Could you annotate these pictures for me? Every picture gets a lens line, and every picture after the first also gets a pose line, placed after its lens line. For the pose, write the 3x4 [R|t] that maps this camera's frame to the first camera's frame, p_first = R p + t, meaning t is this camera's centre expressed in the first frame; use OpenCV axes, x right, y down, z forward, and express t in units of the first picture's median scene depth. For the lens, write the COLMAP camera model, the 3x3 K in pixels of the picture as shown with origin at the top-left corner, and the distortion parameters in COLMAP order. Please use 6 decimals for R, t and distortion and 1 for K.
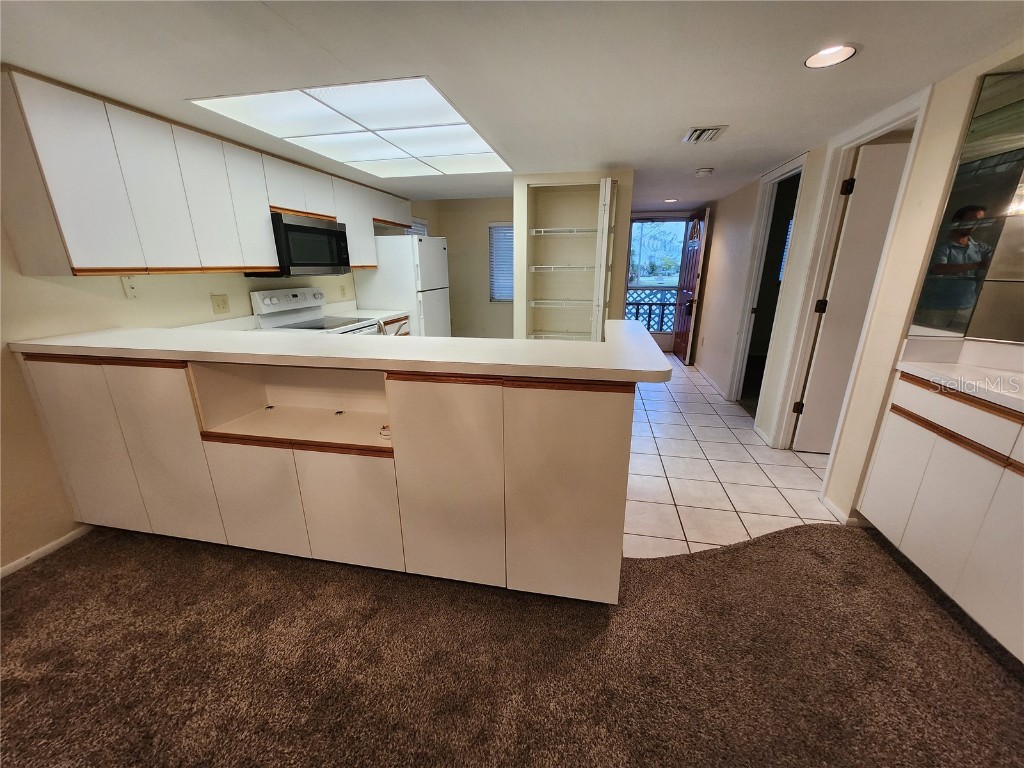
lens RADIAL K [[402.2, 0, 512.9], [0, 402.2, 389.7], [0, 0, 1]] dist [-0.002371, 0.001090]
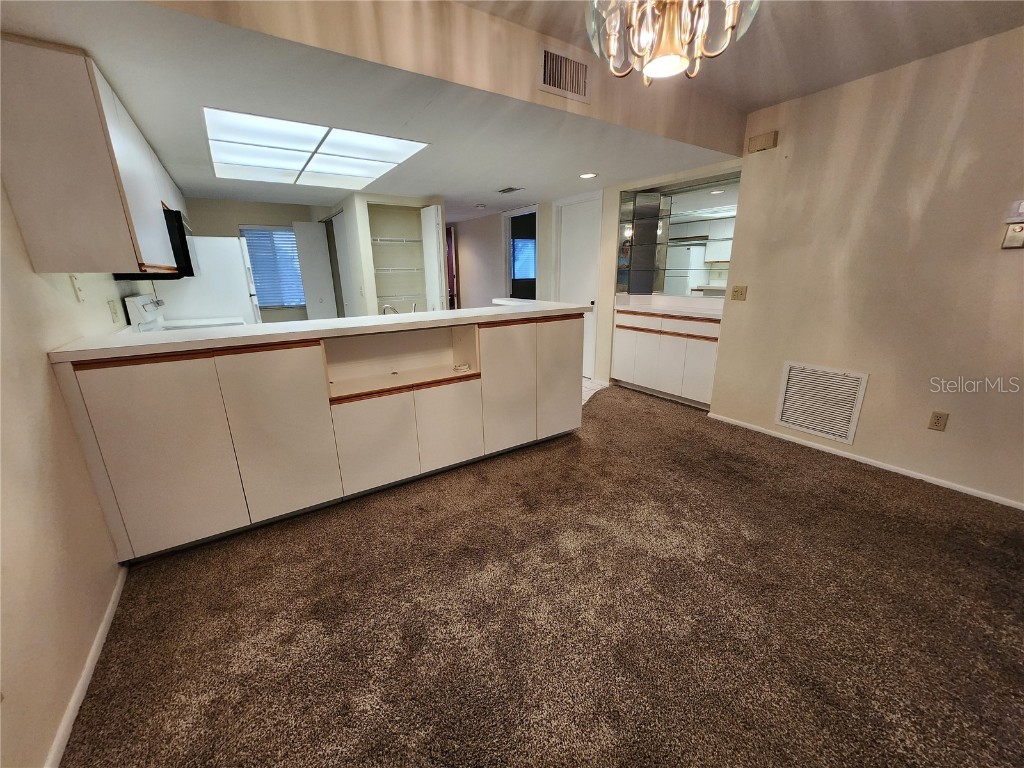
lens RADIAL K [[402.2, 0, 513.2], [0, 402.2, 385.7], [0, 0, 1]] dist [-0.002371, 0.001090]
pose [[0.706615, -0.202087, 0.678127, -0.768437], [0.221121, 0.973419, 0.059677, 0.076313], [-0.672161, 0.107780, 0.732518, -0.169428]]
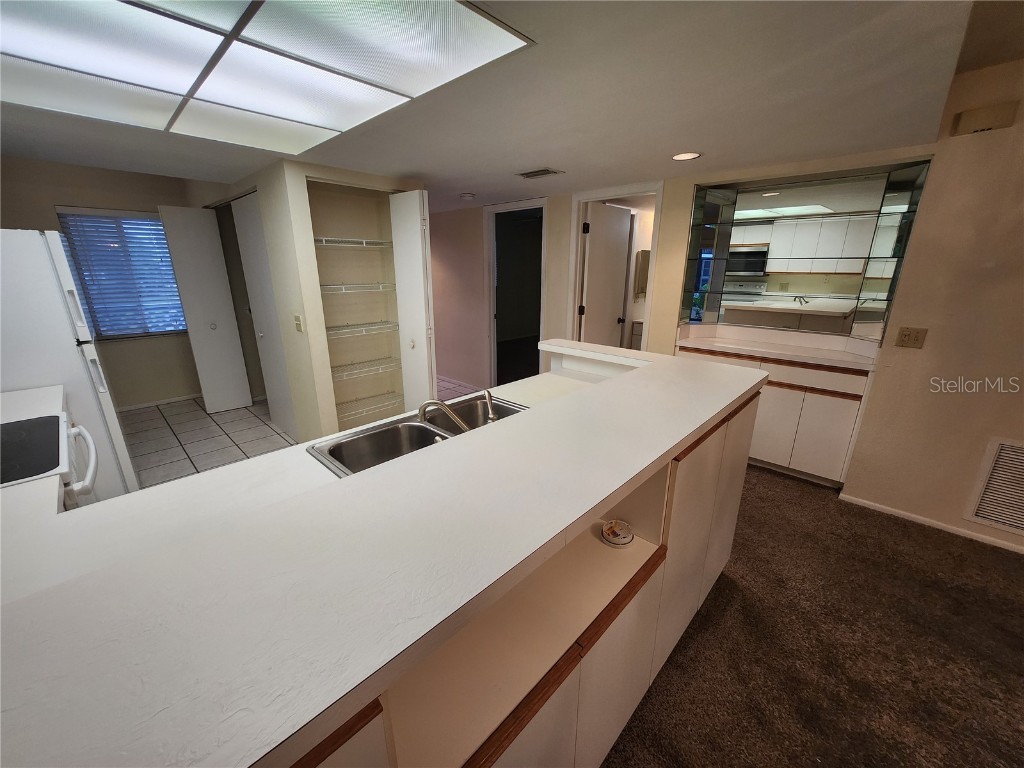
lens RADIAL K [[402.2, 0, 514.5], [0, 402.2, 388.1], [0, 0, 1]] dist [-0.002371, 0.001090]
pose [[0.530650, -0.240716, 0.812691, -0.582761], [0.248084, 0.960944, 0.122640, -0.179999], [-0.810472, 0.136537, 0.569643, 0.432359]]
